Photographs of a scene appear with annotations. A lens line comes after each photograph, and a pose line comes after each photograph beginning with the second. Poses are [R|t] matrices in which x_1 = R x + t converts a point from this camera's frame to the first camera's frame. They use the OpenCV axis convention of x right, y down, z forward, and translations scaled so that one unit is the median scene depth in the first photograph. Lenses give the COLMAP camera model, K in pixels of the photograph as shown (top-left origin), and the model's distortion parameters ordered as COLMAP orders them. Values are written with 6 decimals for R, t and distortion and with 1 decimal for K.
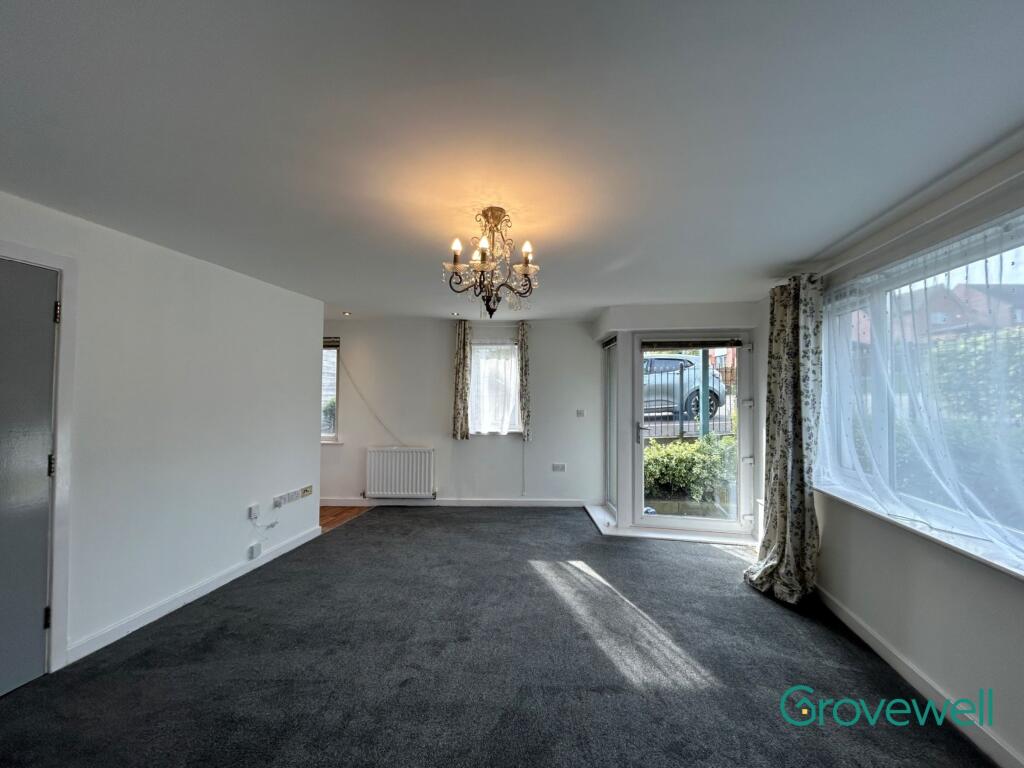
lens RADIAL K [[414.1, 0, 512.2], [0, 414.1, 382.0], [0, 0, 1]] dist [-0.003574, -0.000362]
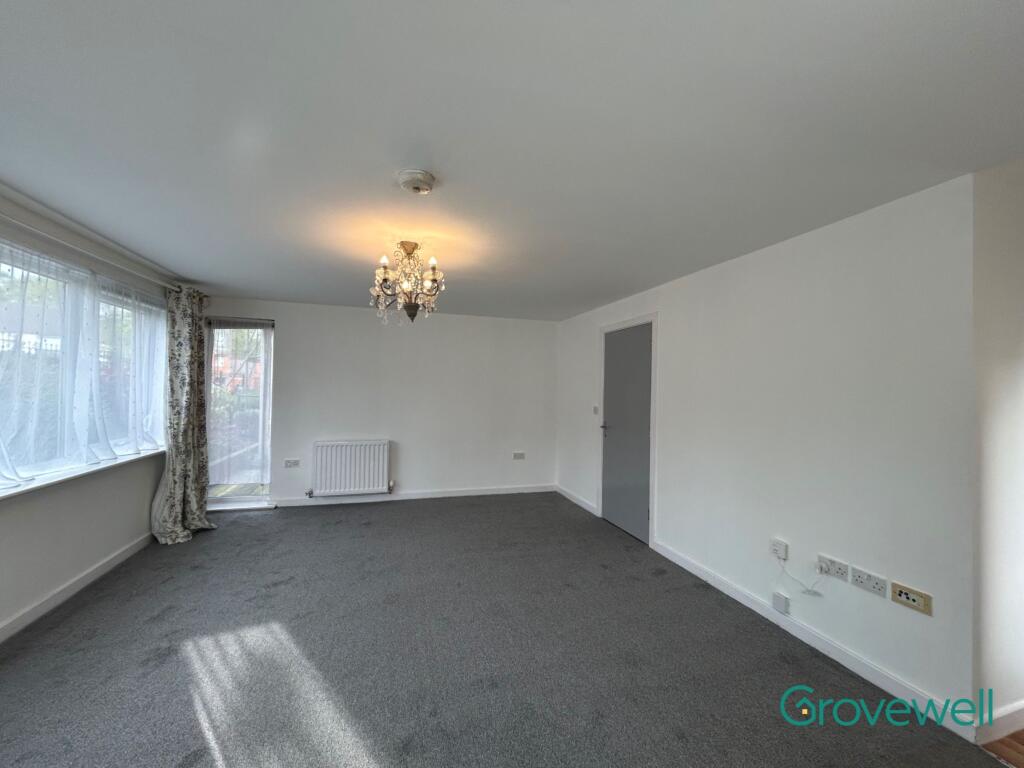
lens RADIAL K [[414.1, 0, 512.2], [0, 414.1, 382.0], [0, 0, 1]] dist [-0.003574, -0.000362]
pose [[-0.883737, -0.031171, -0.466944, 0.165190], [-0.011998, 0.998960, -0.043979, 0.048203], [0.467830, -0.033264, -0.883192, 1.427579]]
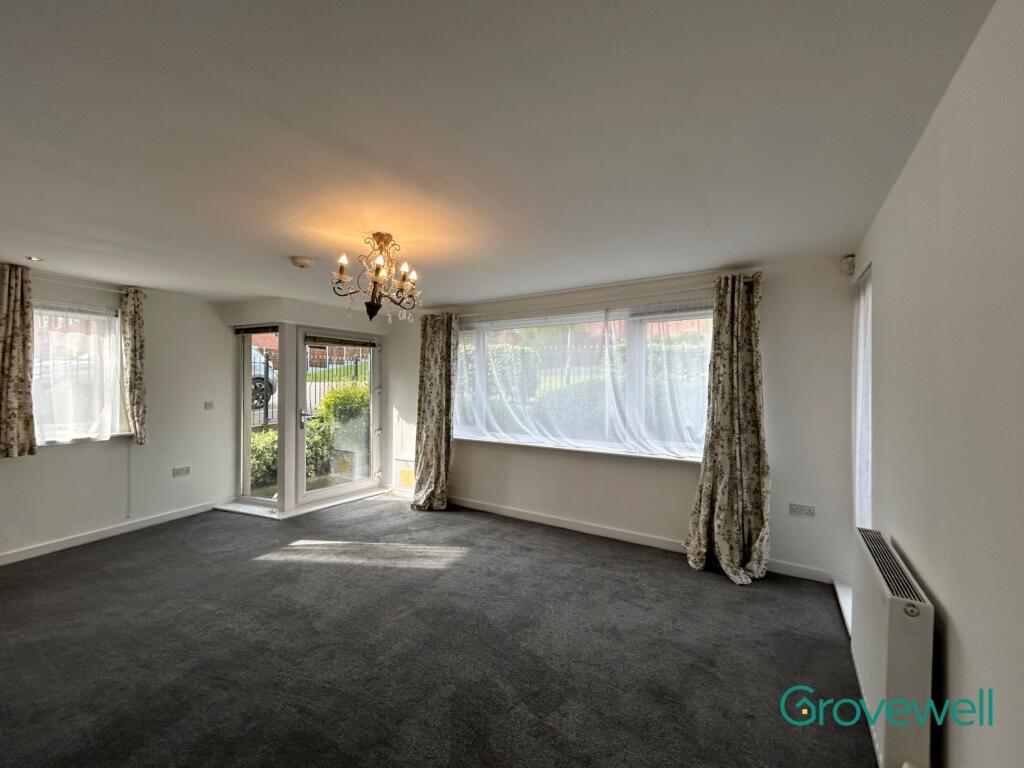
lens RADIAL K [[414.1, 0, 512.2], [0, 414.1, 382.0], [0, 0, 1]] dist [-0.003574, -0.000362]
pose [[0.376010, -0.000130, 0.926616, -0.638721], [-0.027110, 0.999570, 0.011141, -0.002505], [-0.926219, -0.029309, 0.375845, 0.108754]]
